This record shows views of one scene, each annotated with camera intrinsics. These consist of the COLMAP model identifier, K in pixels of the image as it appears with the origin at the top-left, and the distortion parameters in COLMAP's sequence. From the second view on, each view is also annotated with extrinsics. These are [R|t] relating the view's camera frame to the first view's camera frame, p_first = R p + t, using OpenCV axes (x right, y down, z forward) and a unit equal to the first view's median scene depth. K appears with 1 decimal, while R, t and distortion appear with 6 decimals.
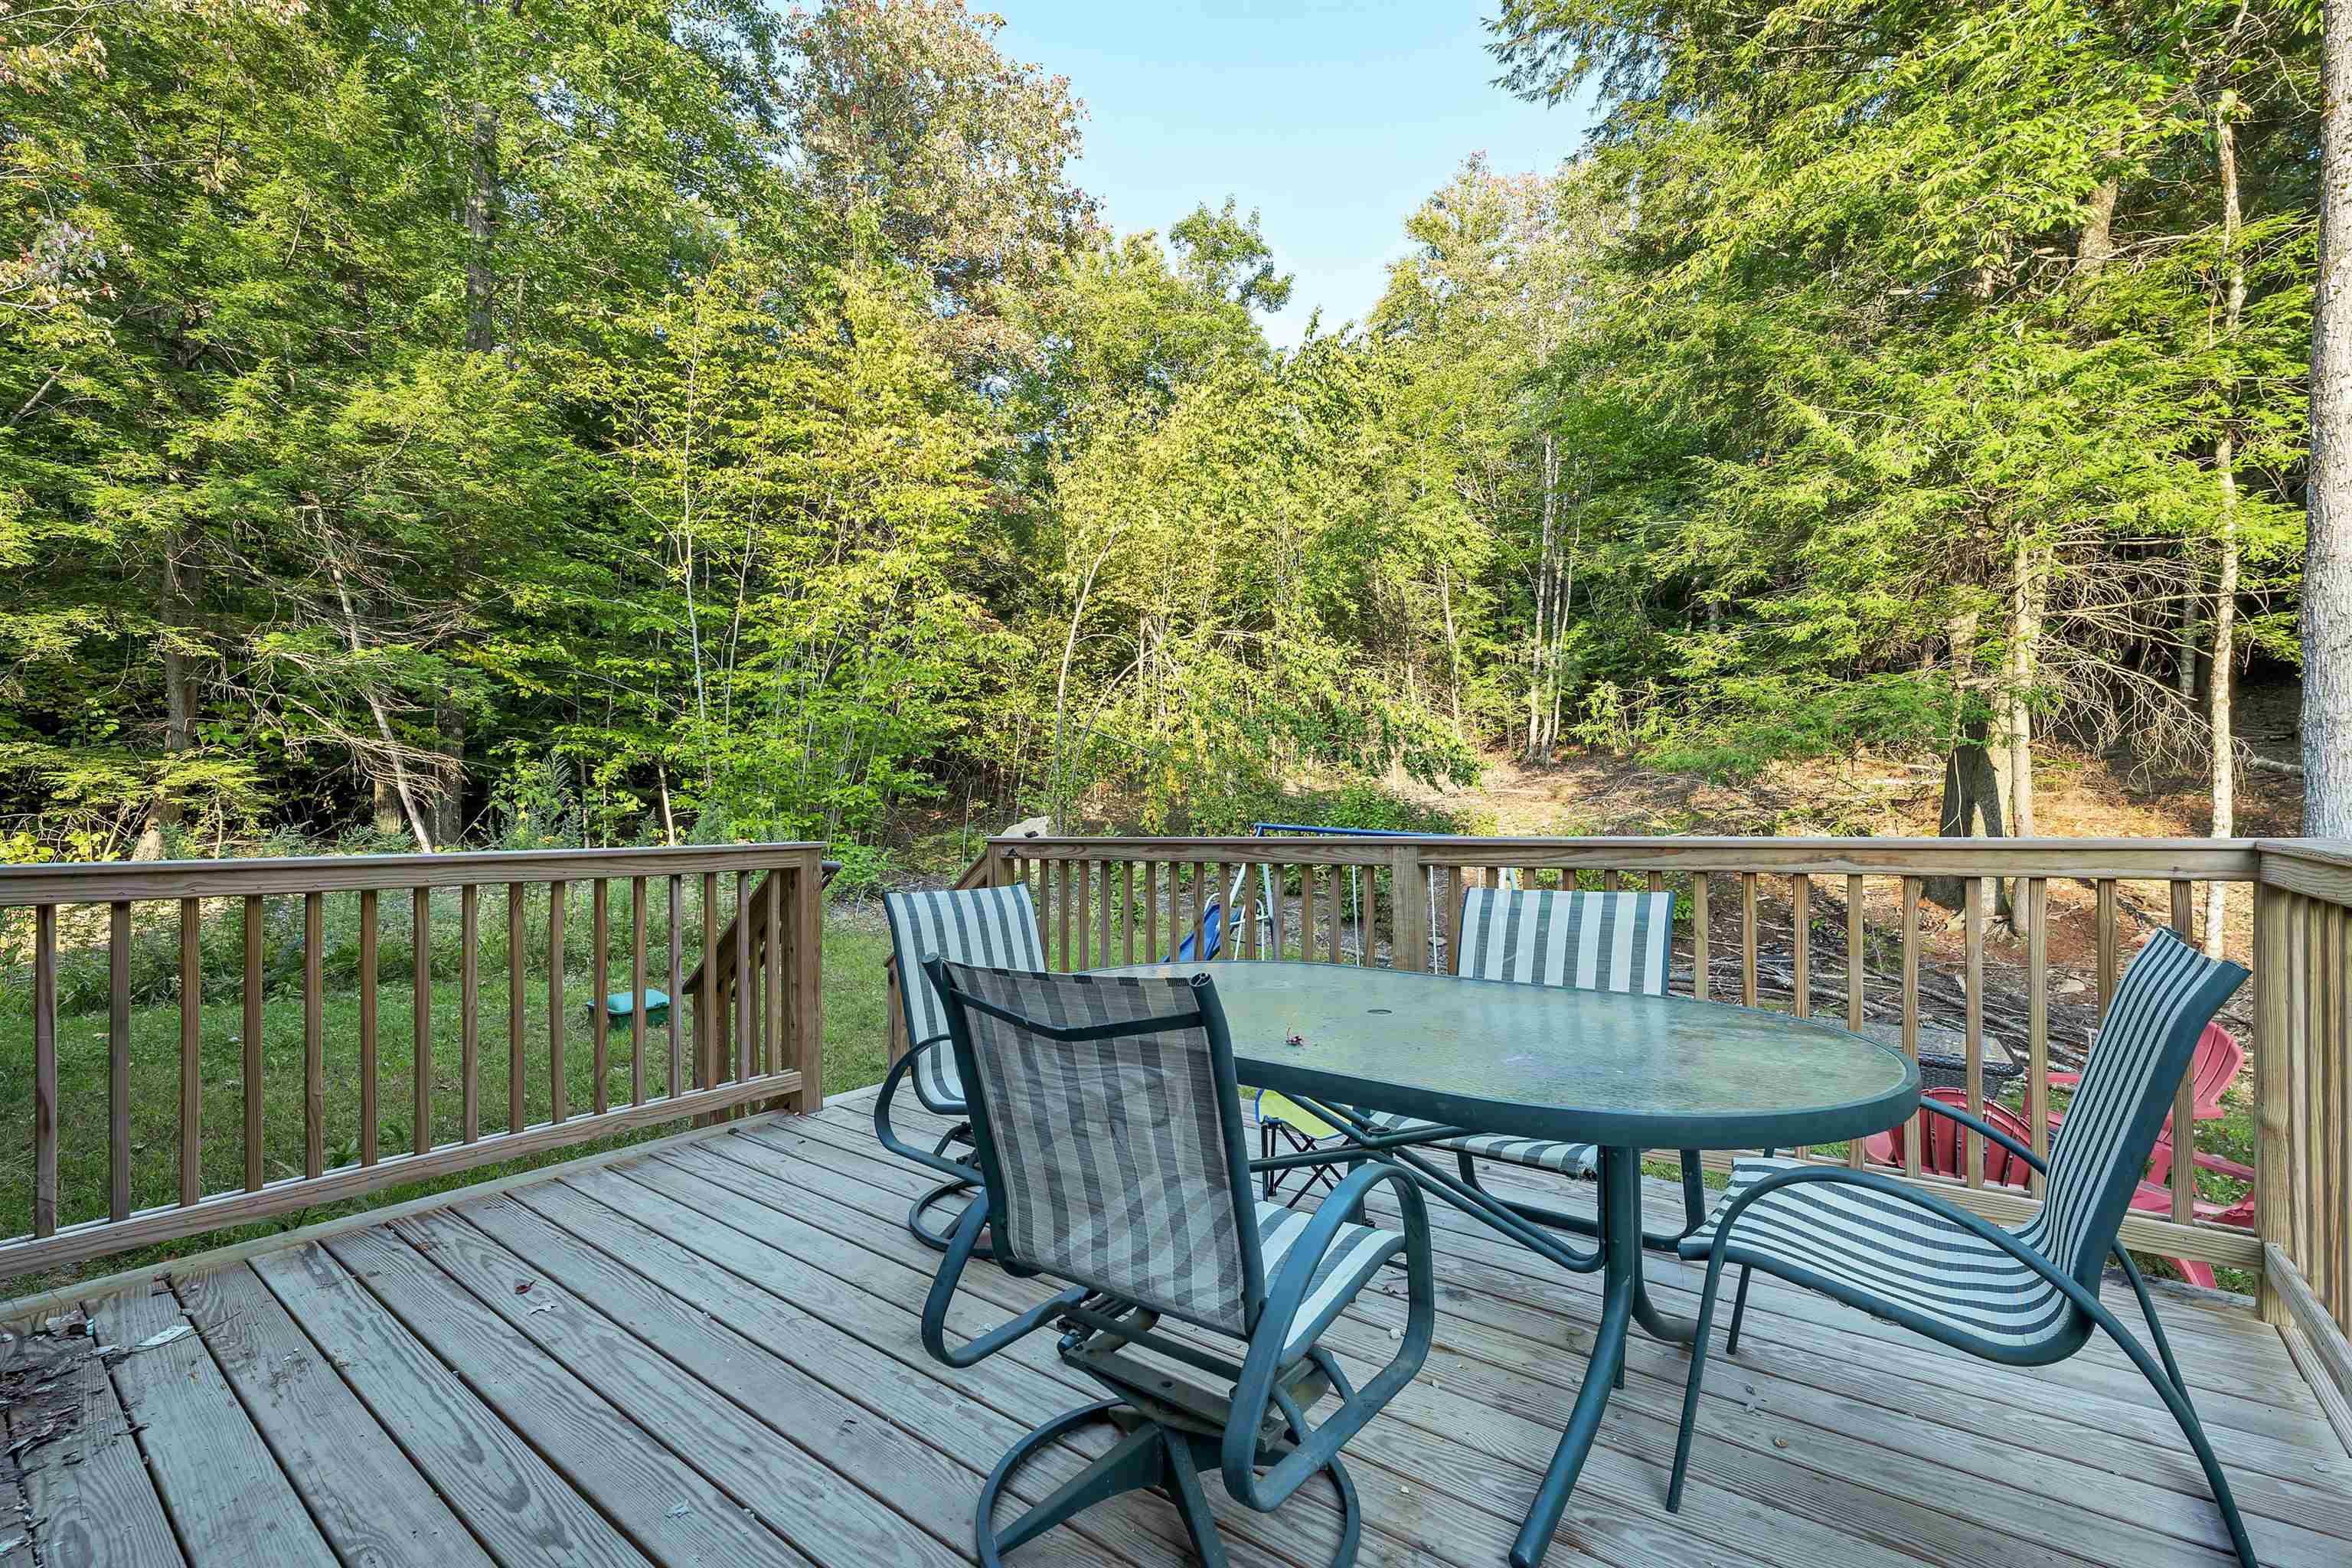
lens RADIAL K [[988.1, 0, 1181.6], [0, 988.1, 796.8], [0, 0, 1]] dist [0.001173, -0.000119]
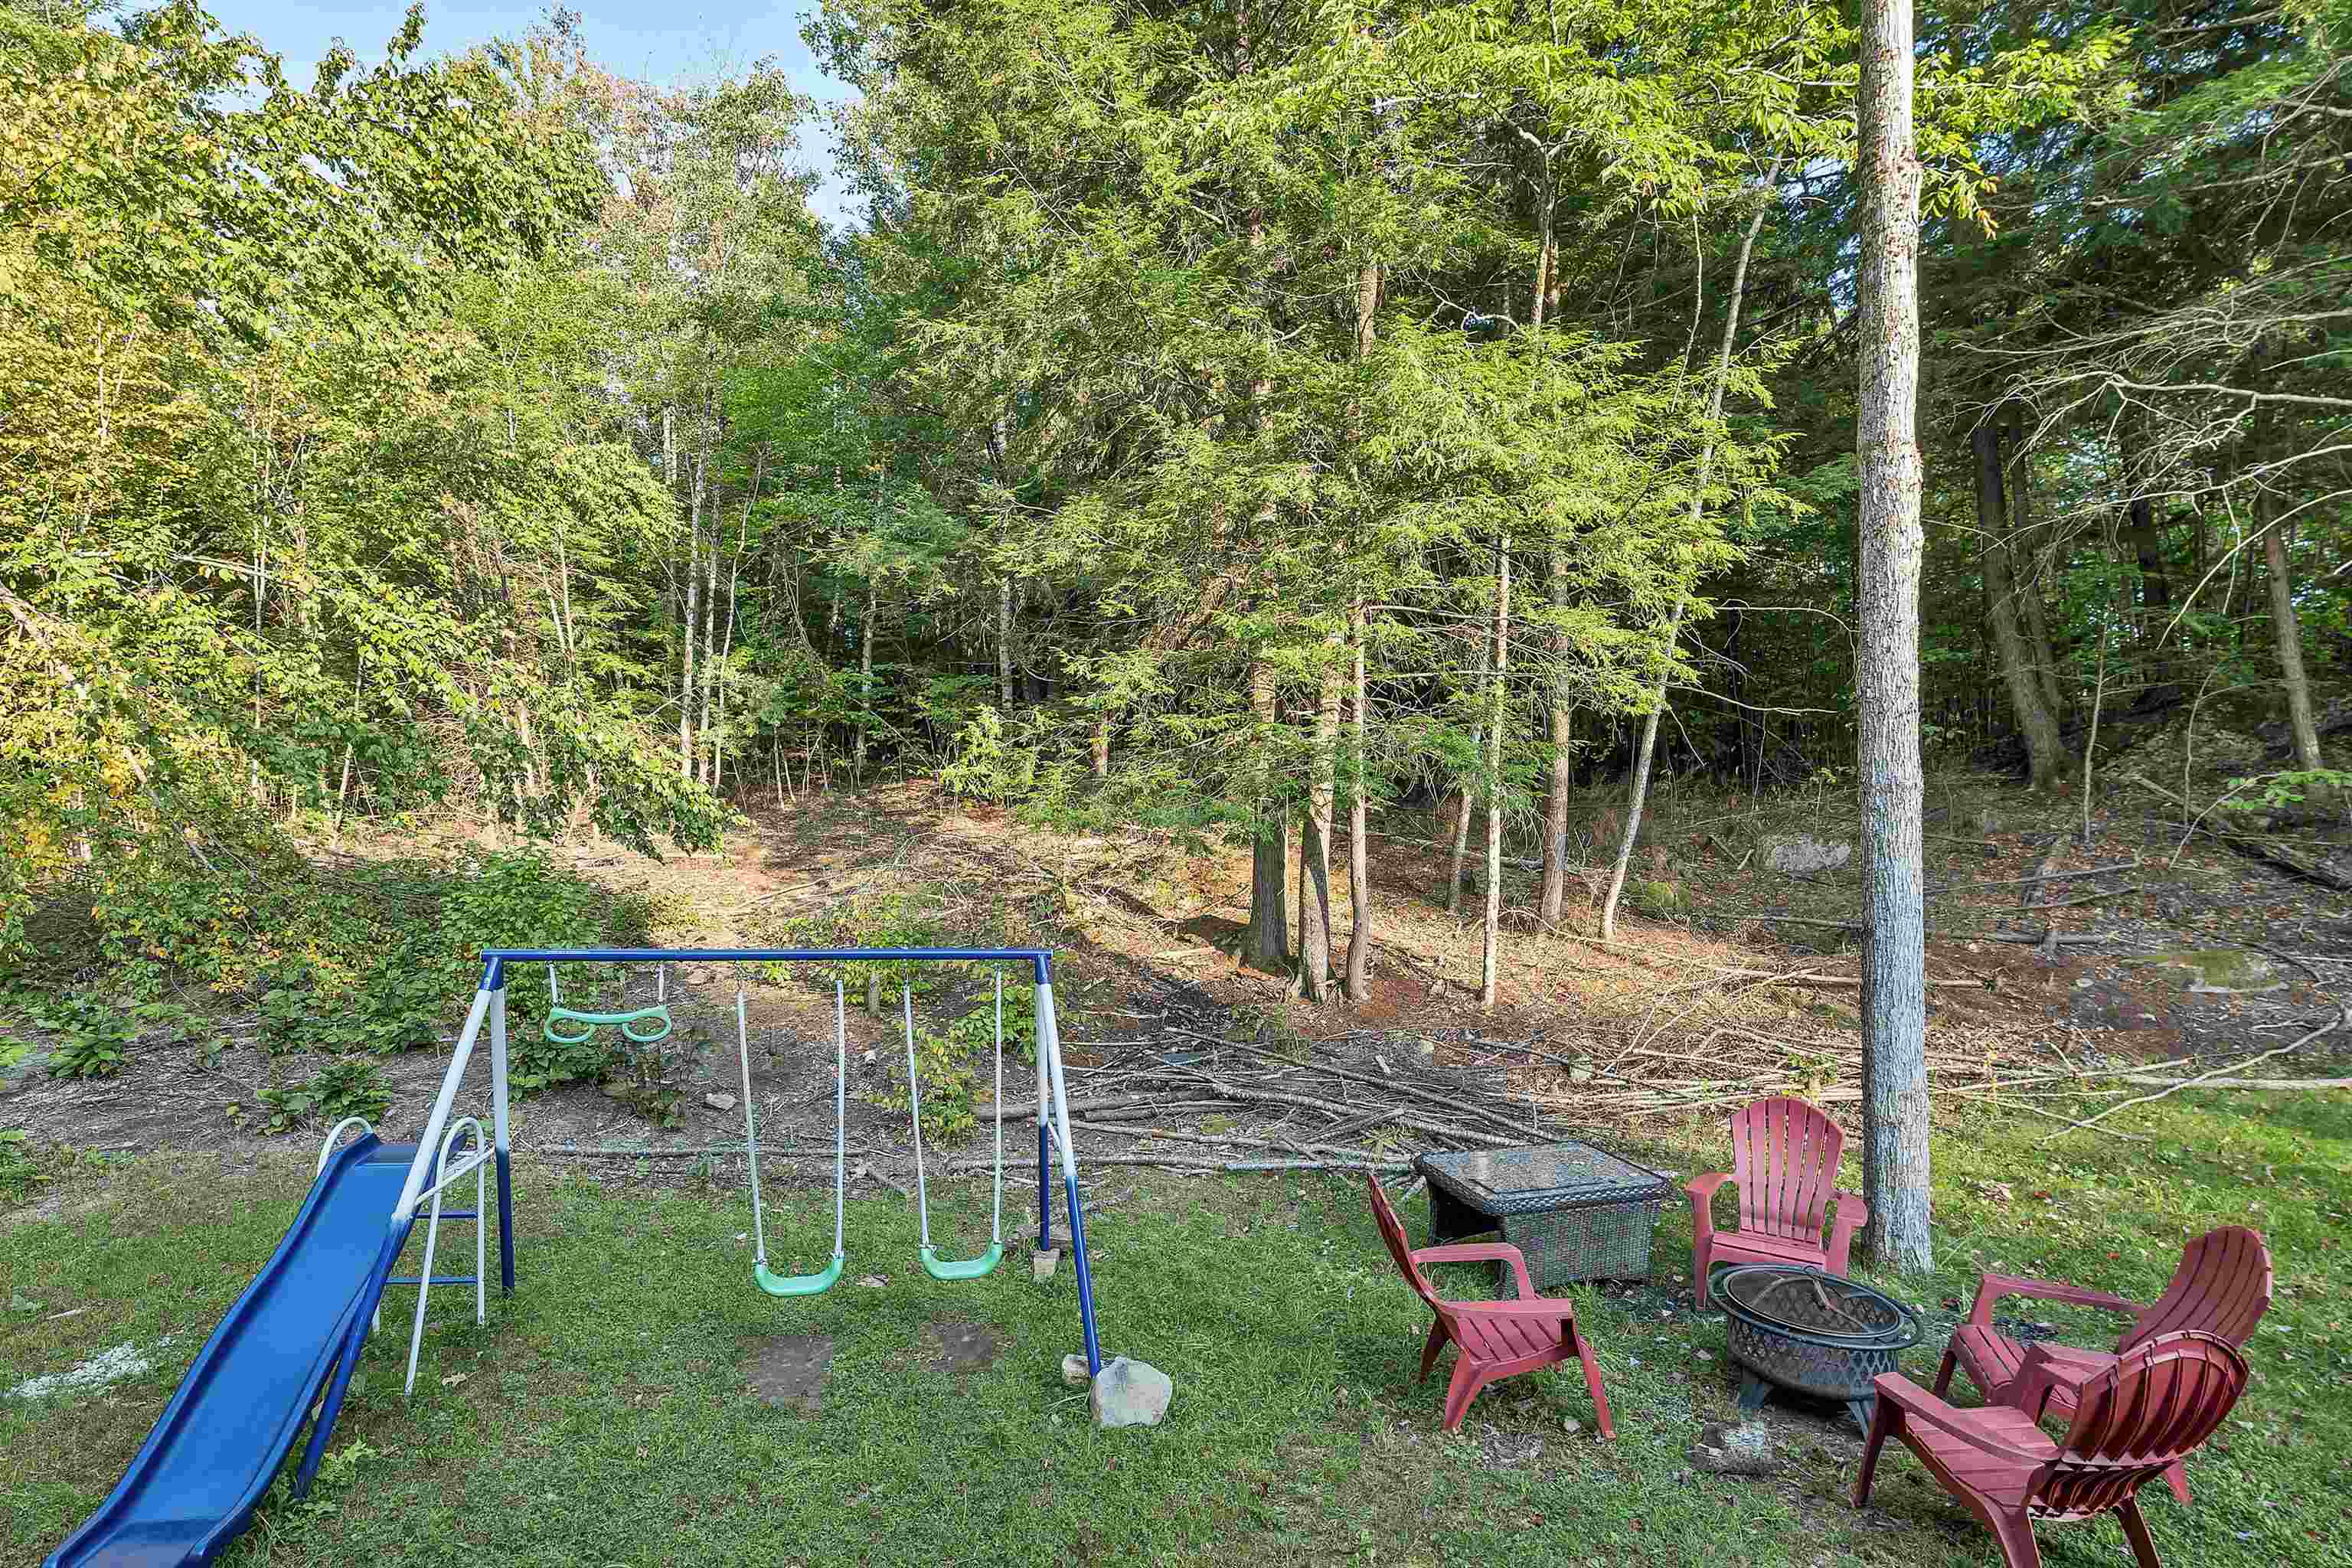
lens RADIAL K [[1068.4, 0, 1174.7], [0, 1068.4, 869.3], [0, 0, 1]] dist [0.002430, 0.000167]
pose [[0.665518, -0.020685, 0.746095, -0.032221], [0.011938, 0.999783, 0.017070, -0.005282], [-0.746286, -0.002453, 0.665621, 0.203125]]
